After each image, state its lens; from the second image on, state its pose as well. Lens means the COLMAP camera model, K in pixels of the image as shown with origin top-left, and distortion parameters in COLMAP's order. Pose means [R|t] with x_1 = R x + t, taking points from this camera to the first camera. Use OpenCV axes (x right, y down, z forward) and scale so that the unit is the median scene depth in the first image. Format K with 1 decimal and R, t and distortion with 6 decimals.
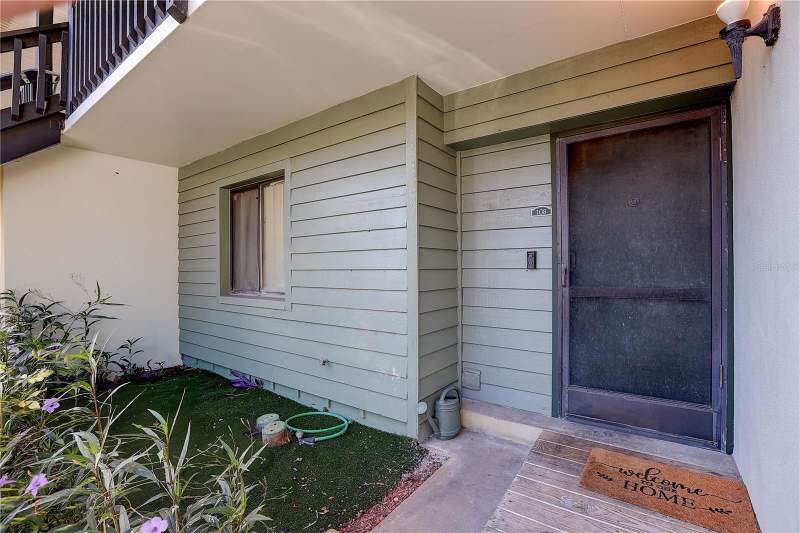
lens RADIAL K [[362.6, 0, 400.0], [0, 362.6, 266.5], [0, 0, 1]] dist [-0.026585, 0.000875]
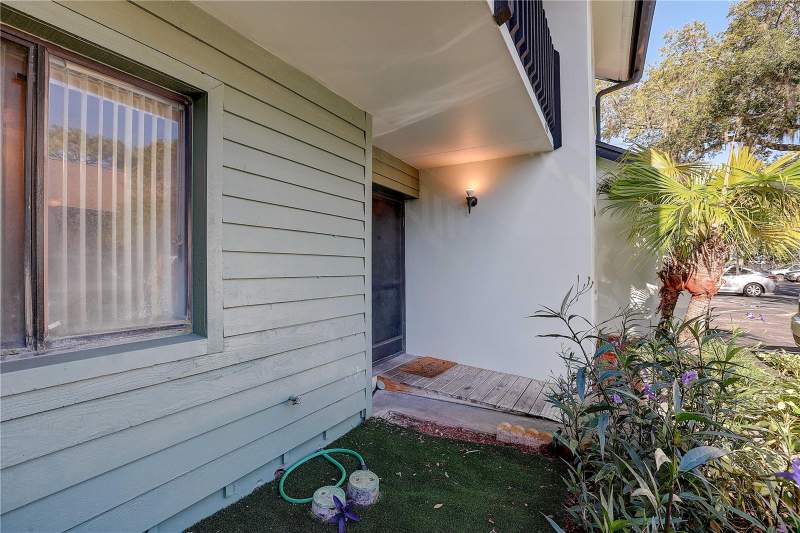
lens RADIAL K [[362.6, 0, 400.0], [0, 362.6, 266.5], [0, 0, 1]] dist [-0.026585, 0.000875]
pose [[-0.097595, 0.015800, 0.995101, -1.131791], [0.000987, 0.999875, -0.015779, -0.001862], [-0.995226, -0.000558, -0.097598, 0.990178]]
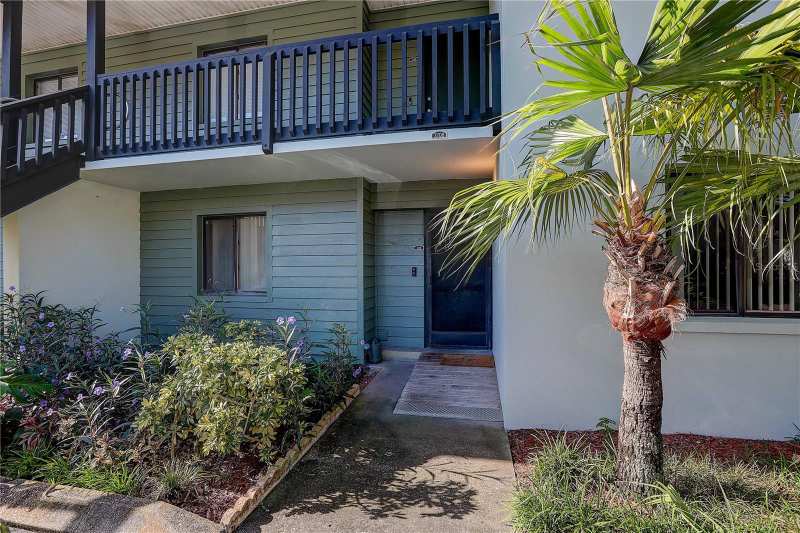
lens RADIAL K [[362.6, 0, 400.0], [0, 362.6, 266.5], [0, 0, 1]] dist [-0.026585, 0.000875]
pose [[0.911881, 0.004622, 0.410429, -0.561984], [-0.003533, 0.999988, -0.003413, -0.040918], [-0.410439, 0.001662, 0.911886, -0.846287]]
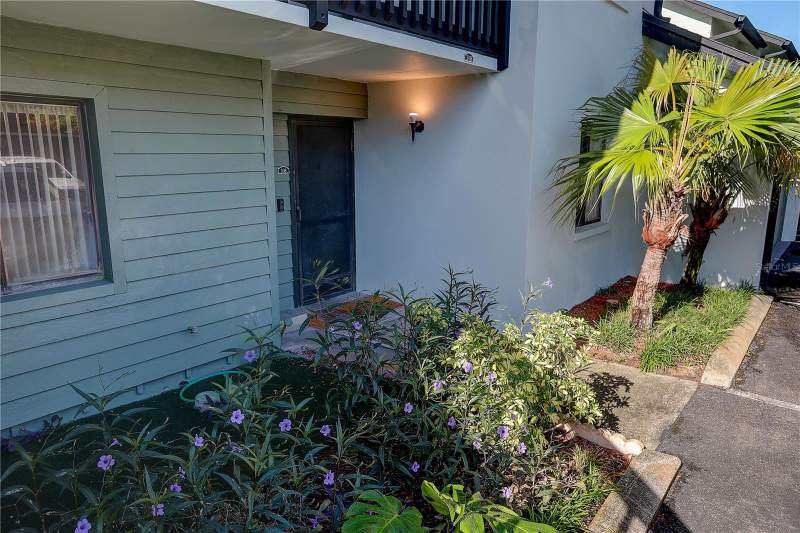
lens RADIAL K [[560.0, 0, 400.0], [0, 560.0, 266.5], [0, 0, 1]] dist [0.003300, 0.005193]
pose [[0.038674, -0.194765, 0.980087, -1.837734], [-0.008082, 0.980728, 0.195212, -0.218933], [-0.999219, -0.015471, 0.036355, 0.471539]]
